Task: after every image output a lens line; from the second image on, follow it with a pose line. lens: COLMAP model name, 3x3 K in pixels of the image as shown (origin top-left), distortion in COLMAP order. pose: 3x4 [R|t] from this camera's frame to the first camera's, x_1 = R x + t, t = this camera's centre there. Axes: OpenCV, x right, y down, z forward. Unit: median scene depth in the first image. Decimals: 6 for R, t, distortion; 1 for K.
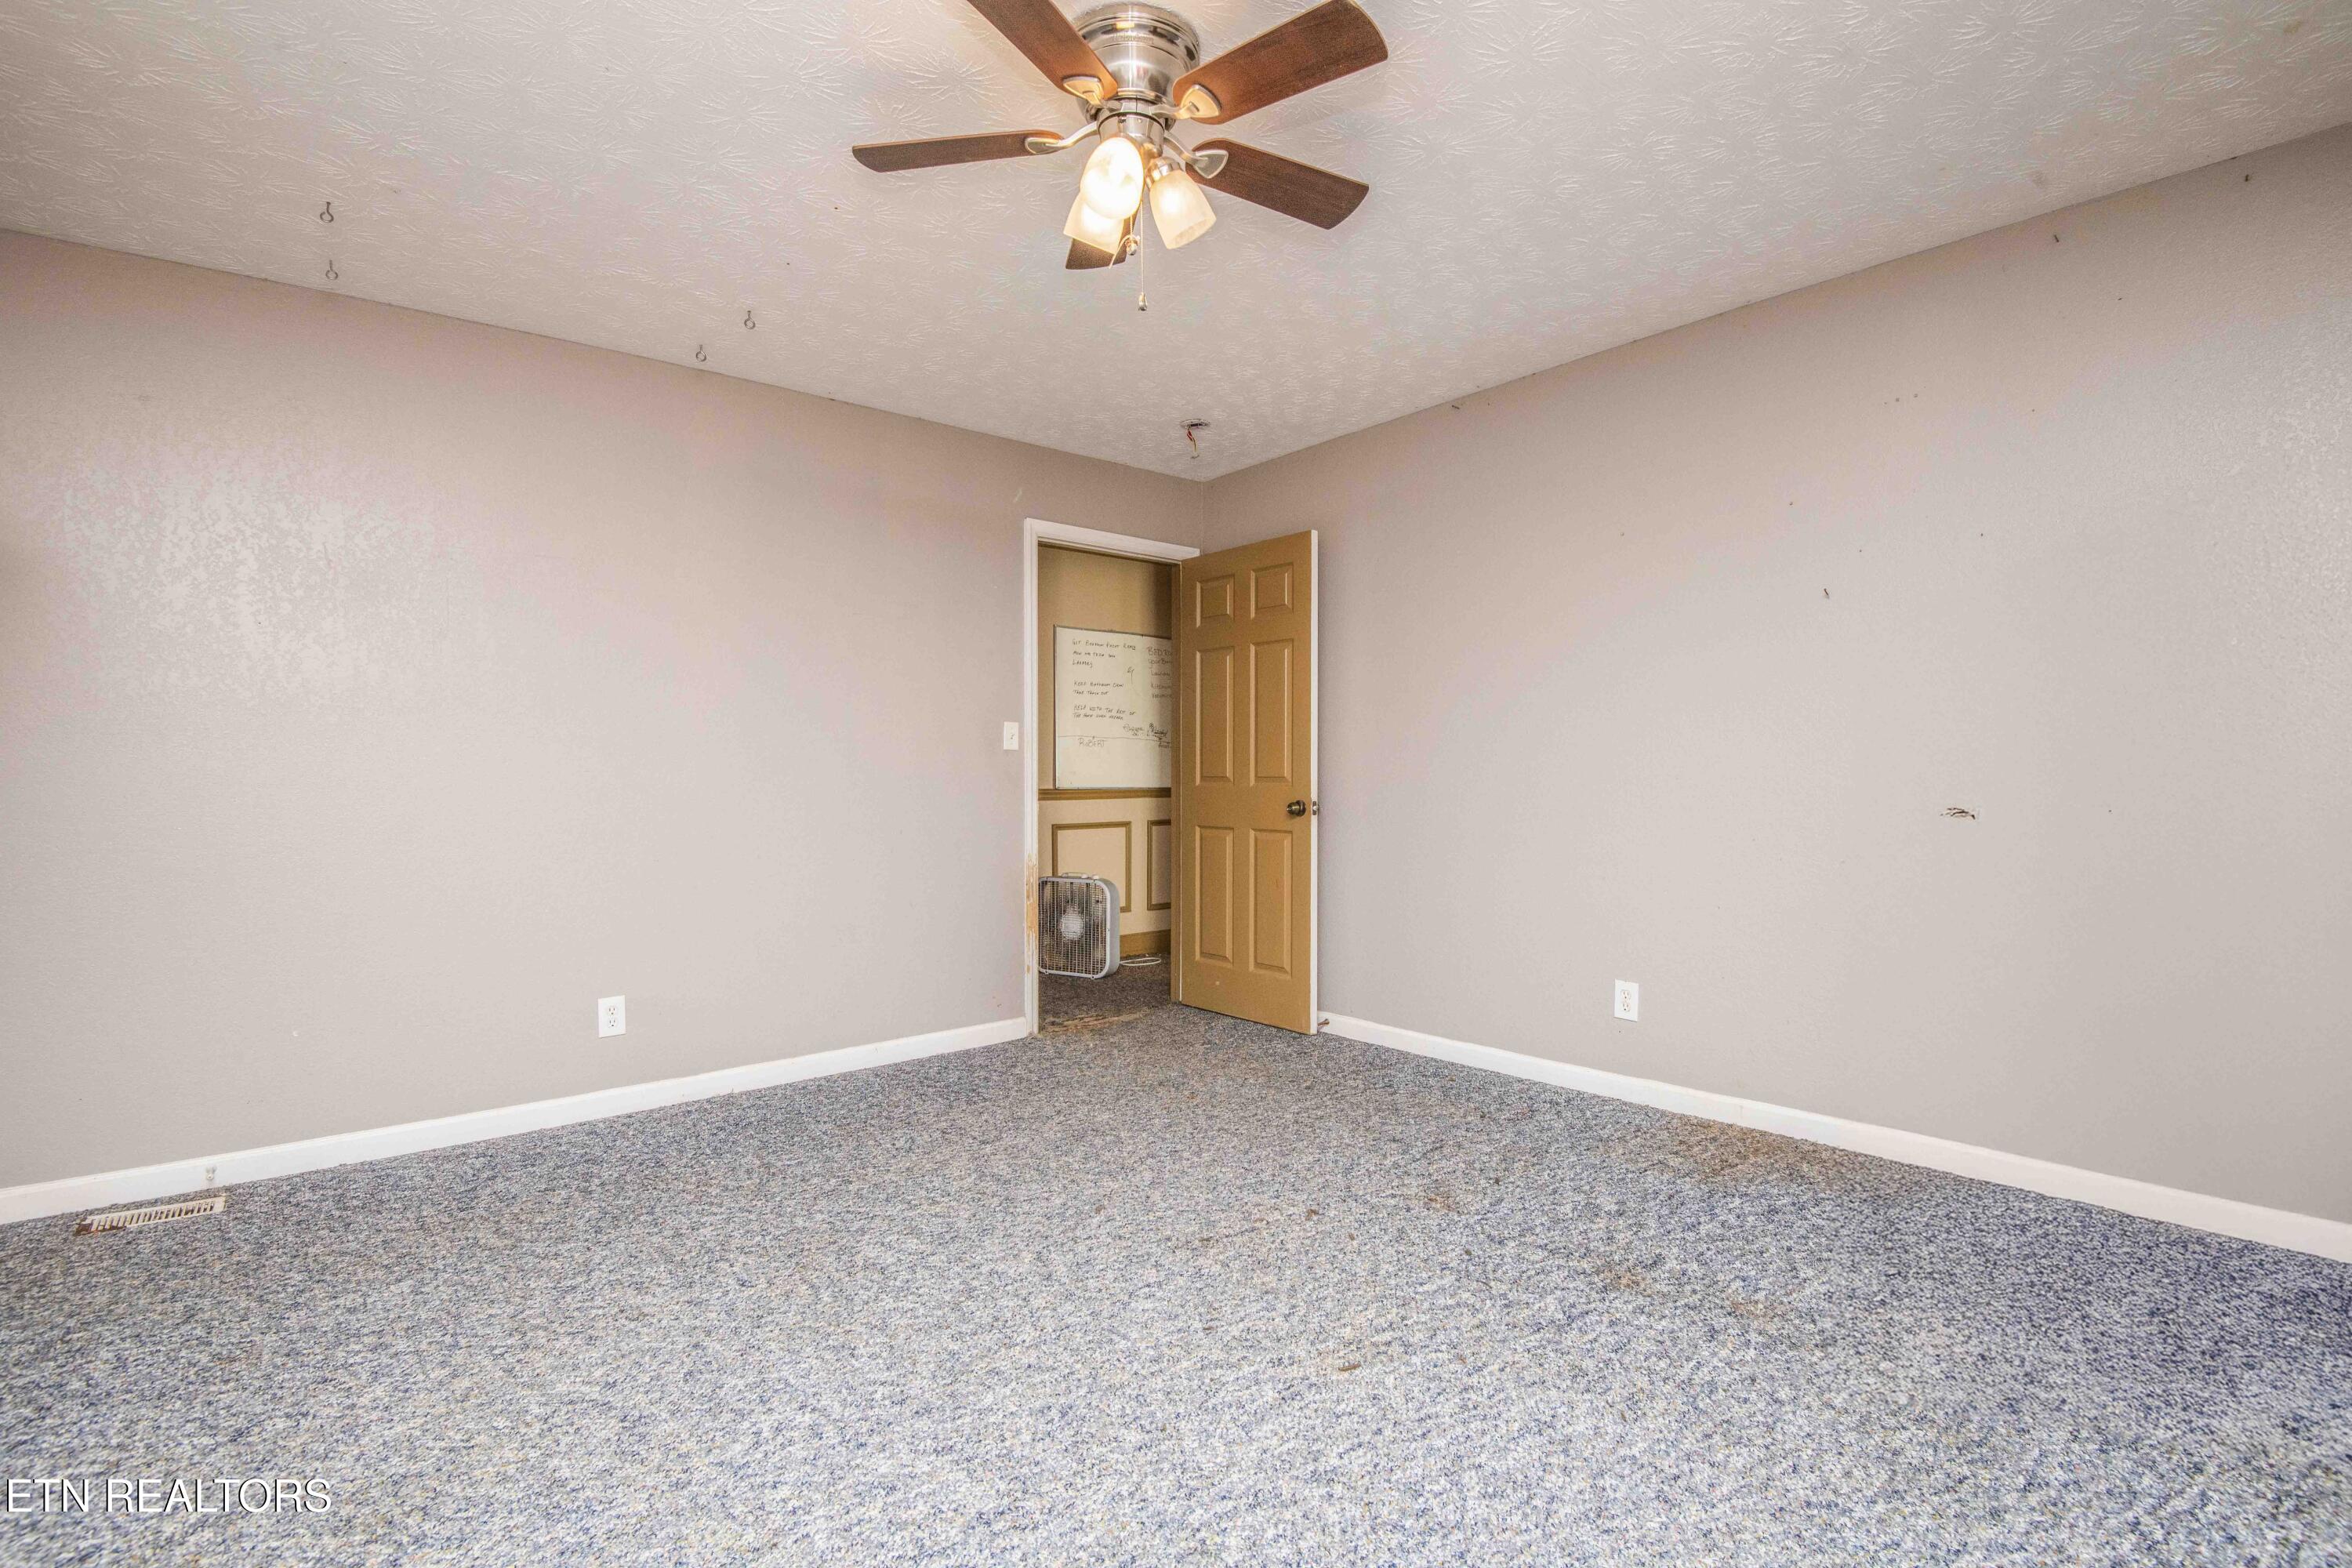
lens RADIAL K [[1105.2, 0, 1176.0], [0, 1105.2, 784.0], [0, 0, 1]] dist [-0.015920, -0.015114]
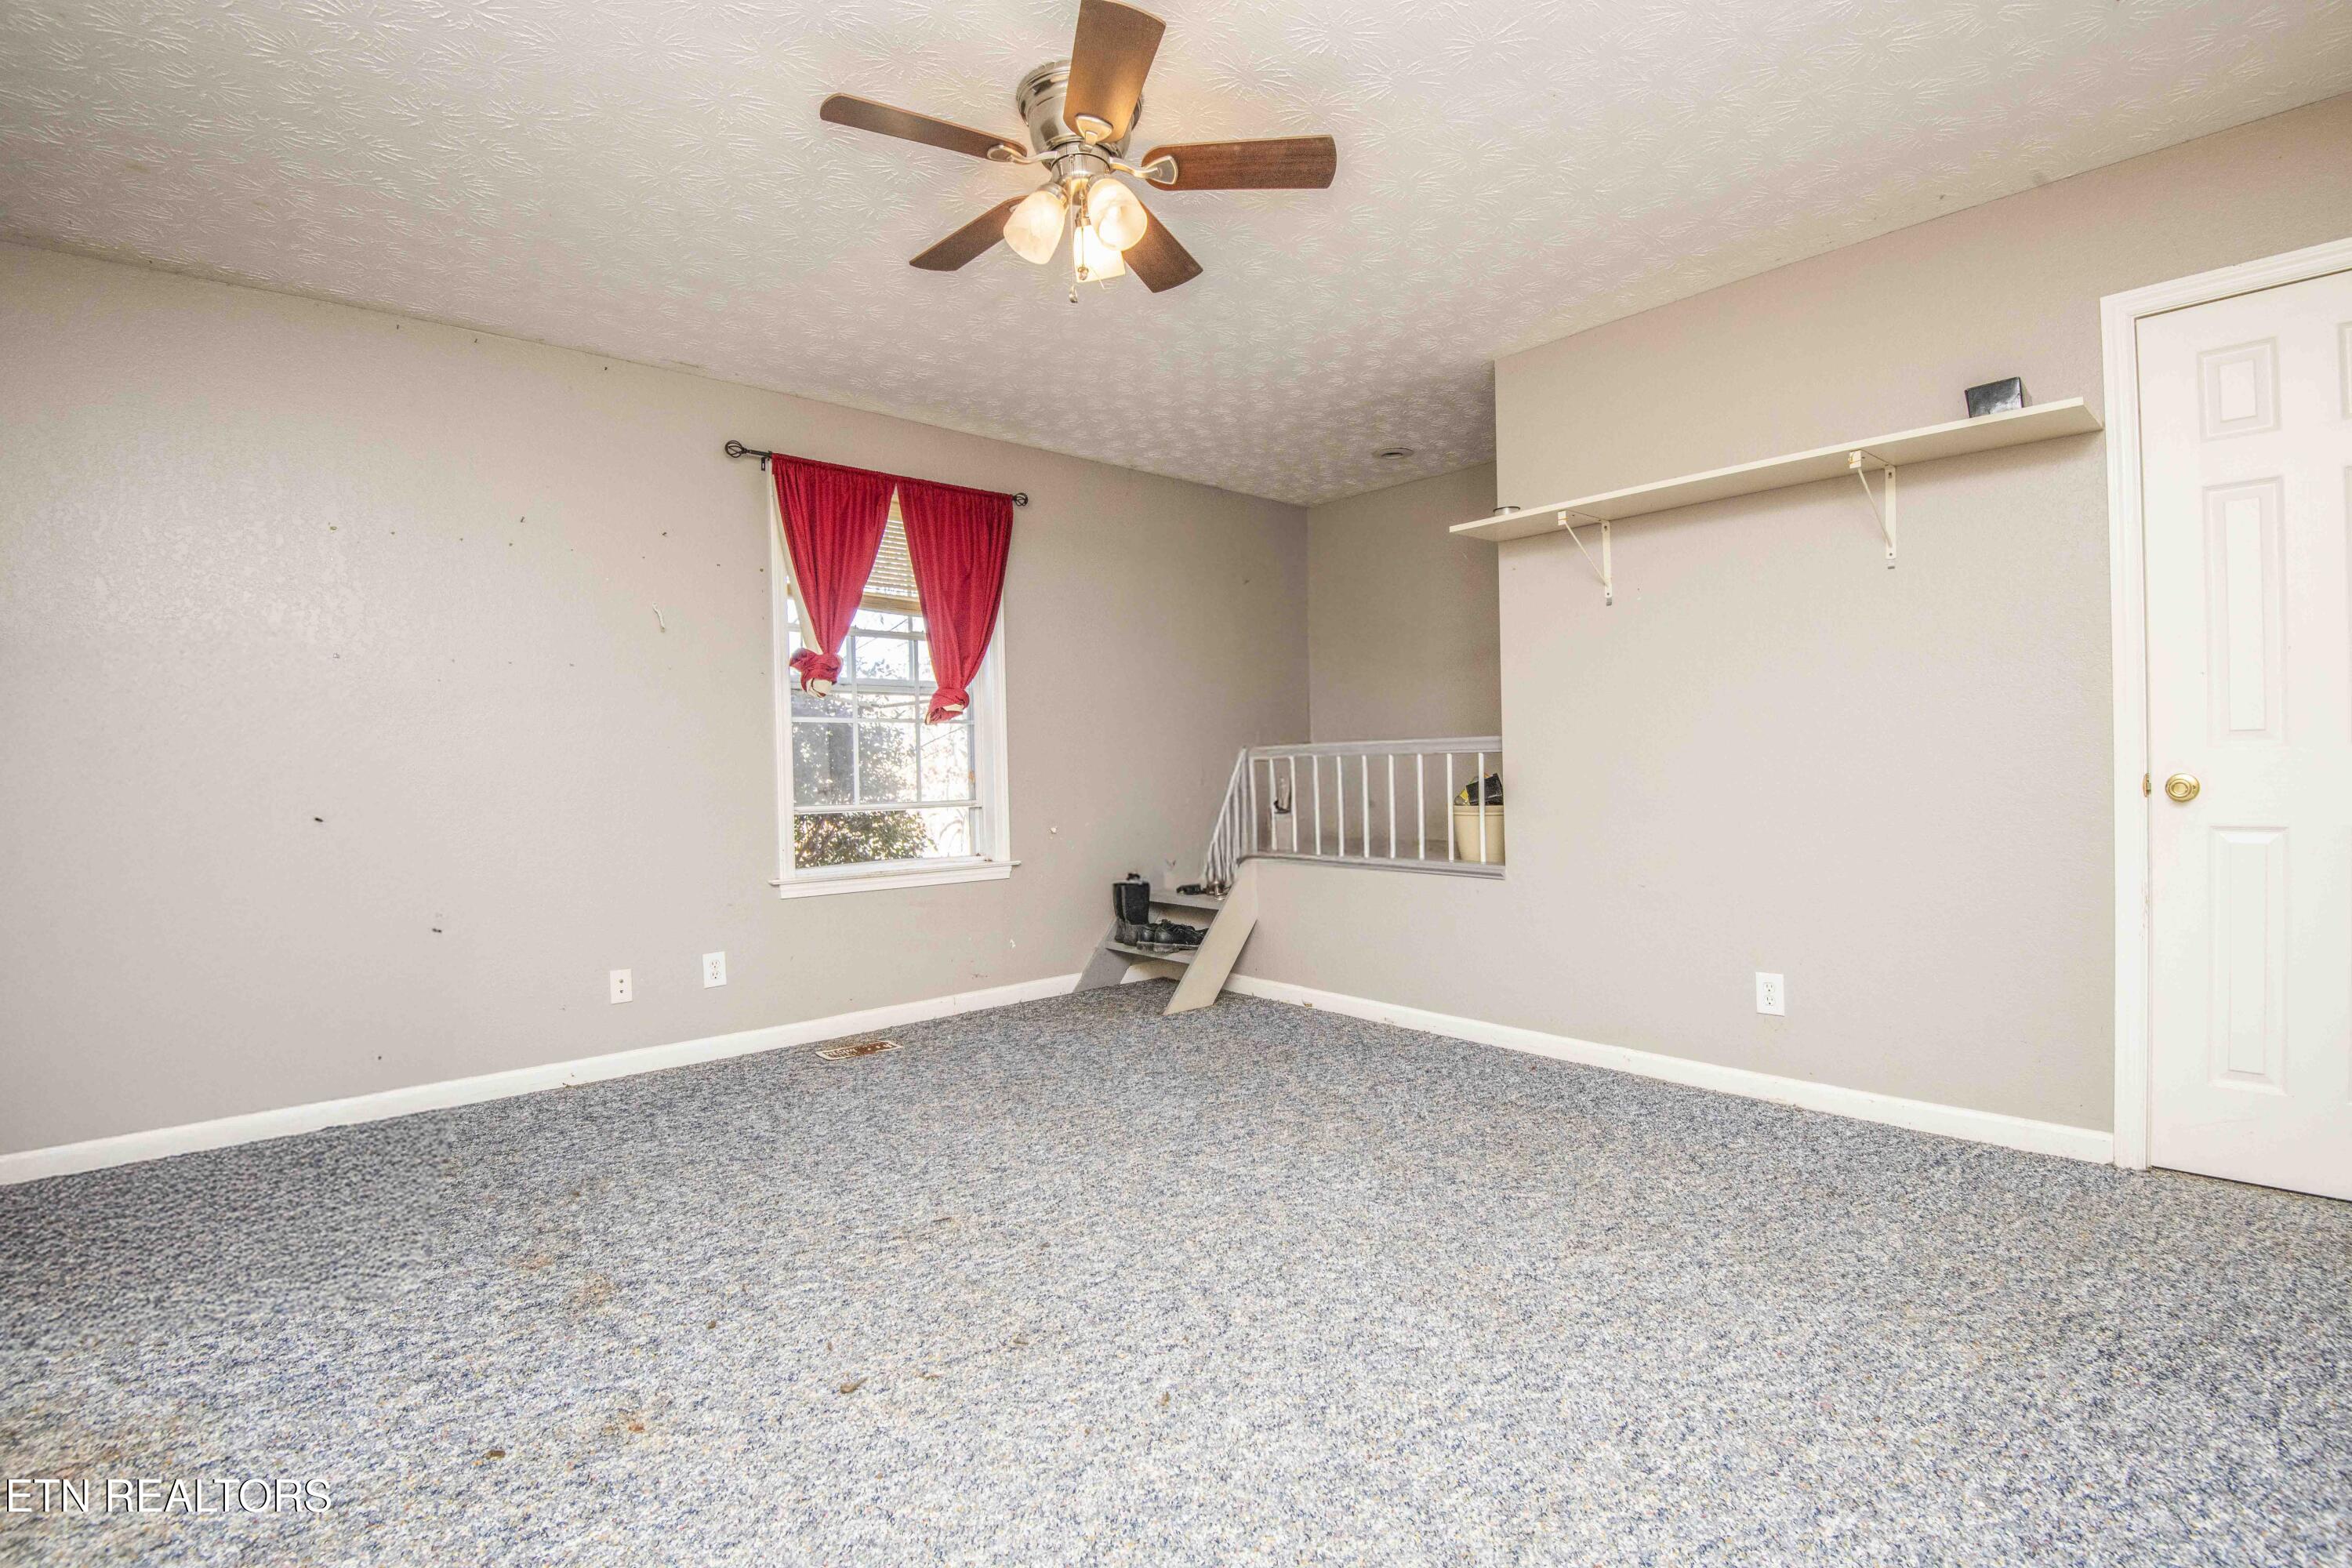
lens RADIAL K [[1105.2, 0, 1176.0], [0, 1105.2, 784.0], [0, 0, 1]] dist [-0.015920, -0.015114]
pose [[-0.999371, 0.030531, -0.018018, -0.087005], [0.030152, 0.999327, 0.020909, 0.007912], [0.018644, 0.020353, -0.999619, 1.889066]]
